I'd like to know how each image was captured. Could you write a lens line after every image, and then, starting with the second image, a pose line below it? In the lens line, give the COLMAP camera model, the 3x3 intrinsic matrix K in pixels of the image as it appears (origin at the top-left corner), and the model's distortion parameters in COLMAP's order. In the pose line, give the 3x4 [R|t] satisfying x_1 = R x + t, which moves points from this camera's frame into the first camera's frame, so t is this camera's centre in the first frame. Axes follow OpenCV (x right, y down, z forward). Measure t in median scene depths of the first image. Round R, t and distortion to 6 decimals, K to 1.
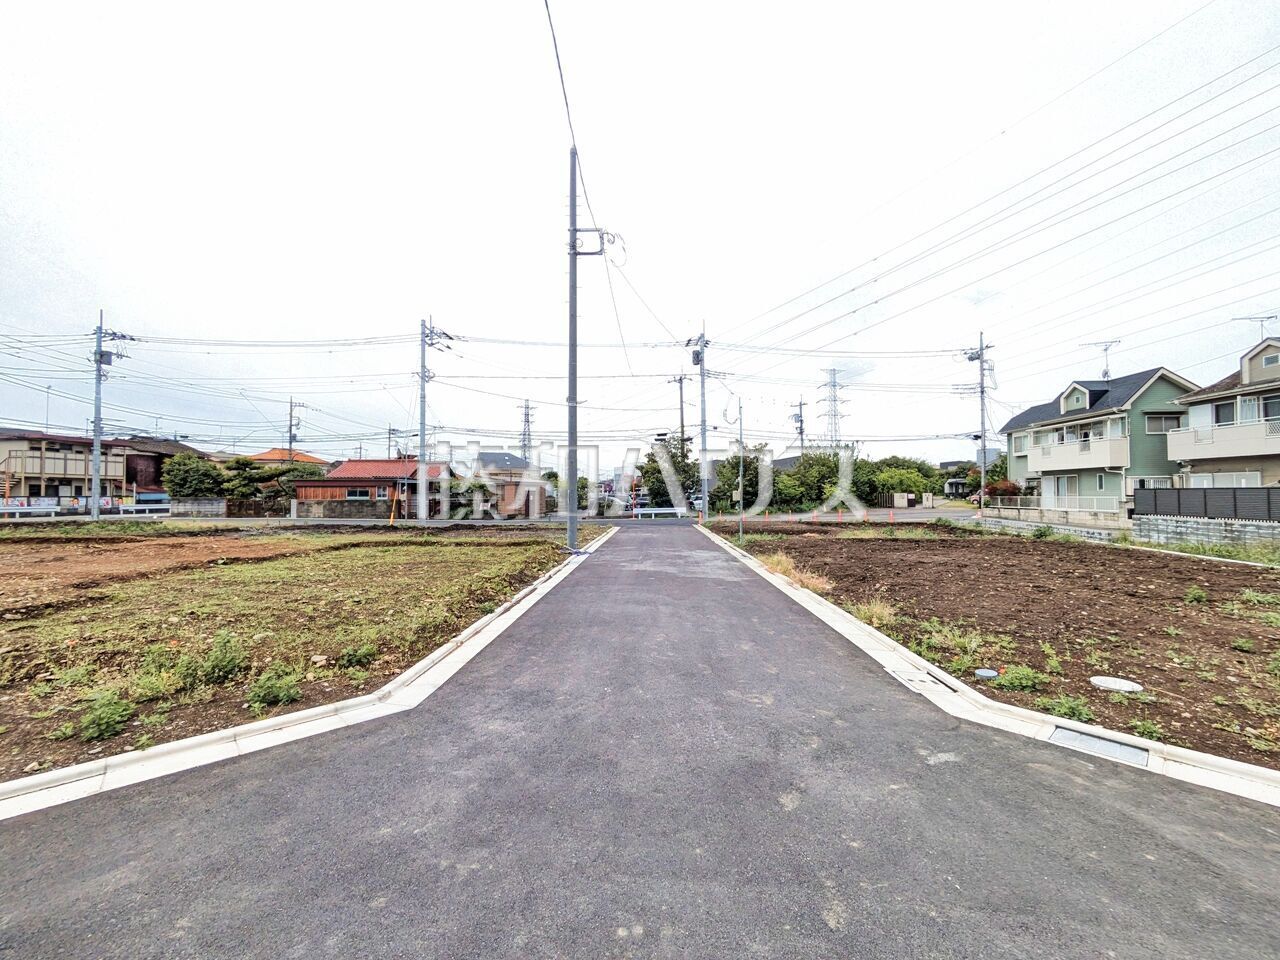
lens RADIAL K [[505.4, 0, 636.5], [0, 505.4, 482.2], [0, 0, 1]] dist [0.000572, 0.000235]
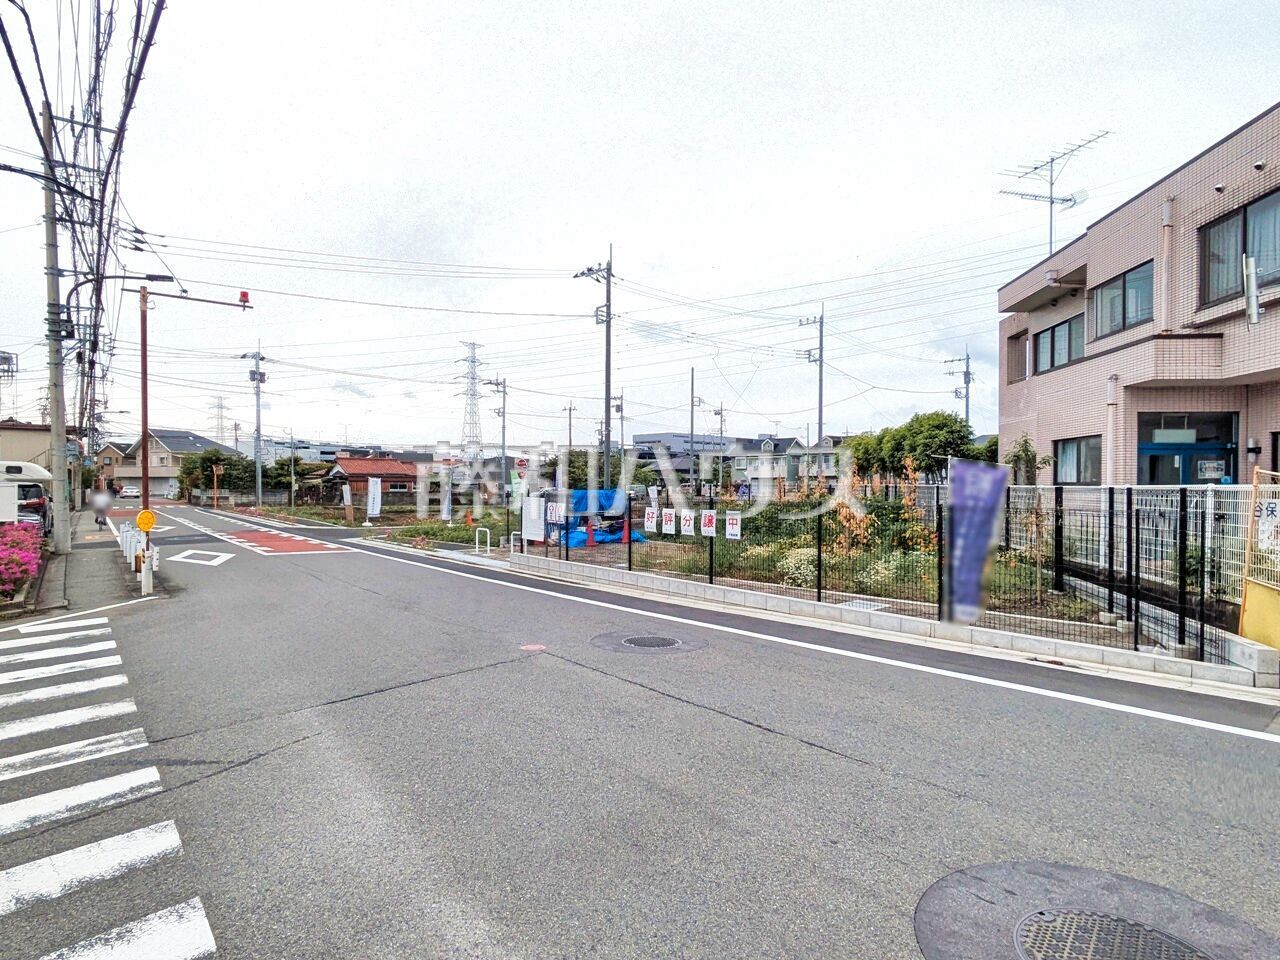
lens RADIAL K [[695.5, 0, 628.1], [0, 695.5, 485.1], [0, 0, 1]] dist [0.000823, 0.000253]
pose [[0.766637, 0.004629, 0.642064, -1.446781], [-0.021575, 0.999595, 0.018554, -0.032498], [-0.641718, -0.028077, 0.766427, -0.884706]]
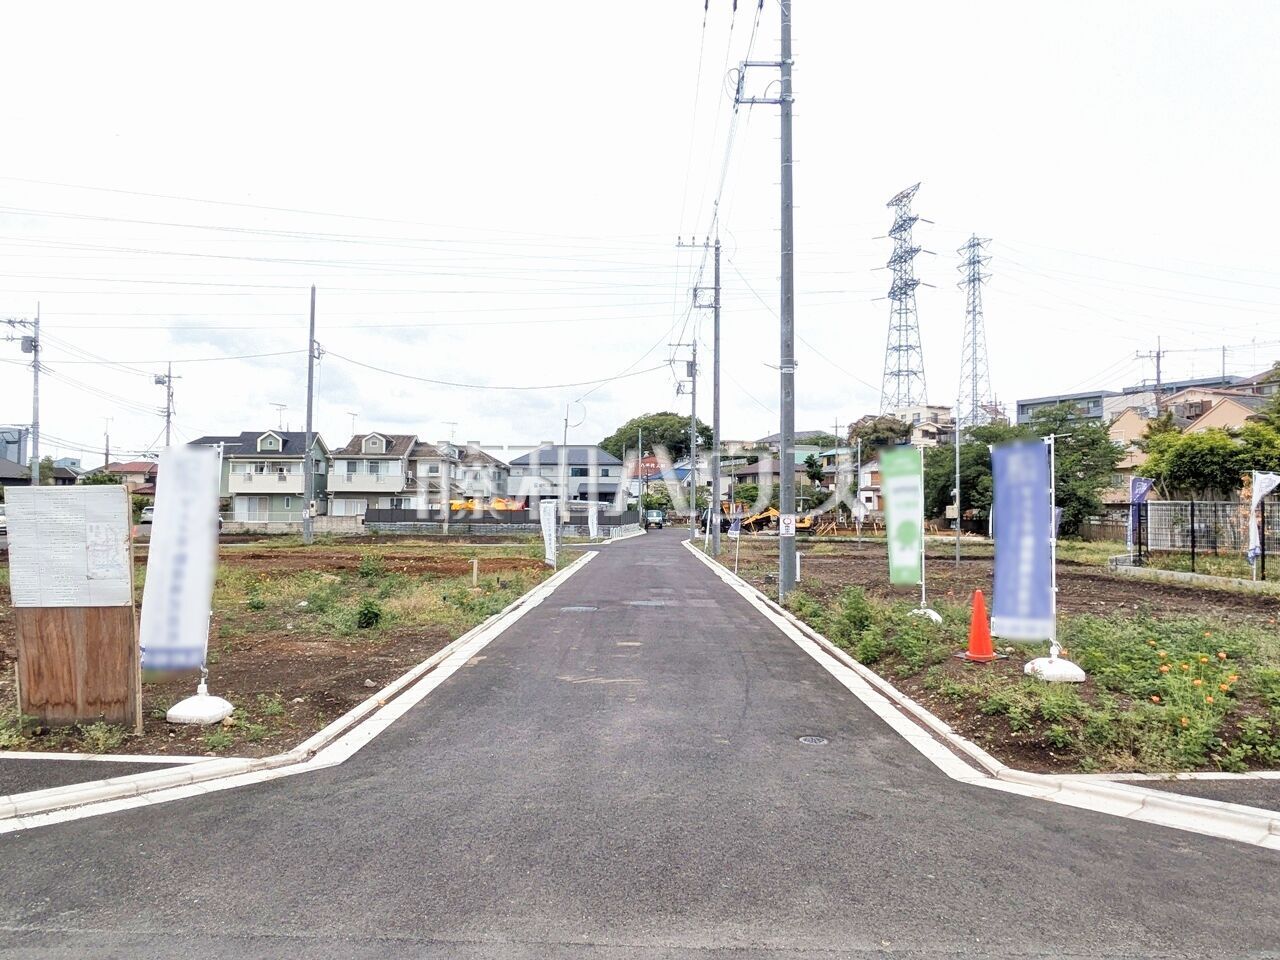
lens RADIAL K [[830.5, 0, 632.9], [0, 830.5, 478.6], [0, 0, 1]] dist [-0.003592, -0.001609]
pose [[-0.012022, 0.040032, 0.999126, -1.307870], [-0.030991, 0.998703, -0.040388, -0.003065], [-0.999447, -0.031449, -0.010766, 0.019852]]
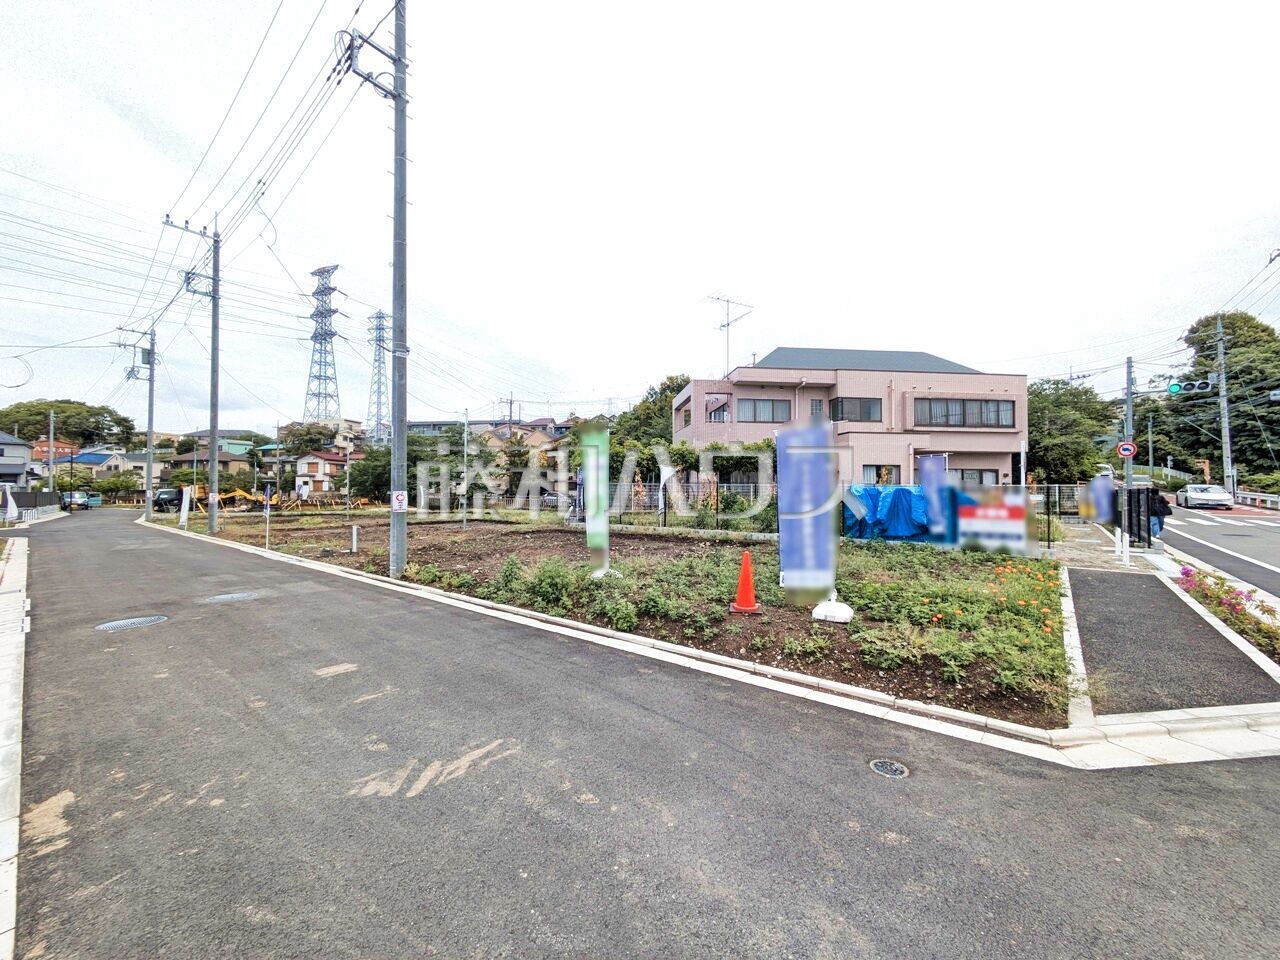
lens RADIAL K [[505.4, 0, 636.5], [0, 505.4, 482.2], [0, 0, 1]] dist [0.000572, 0.000235]
pose [[-0.786022, 0.015094, 0.618014, -1.126555], [-0.013145, 0.999068, -0.041120, 0.001120], [-0.618058, -0.040445, -0.785091, 0.079517]]
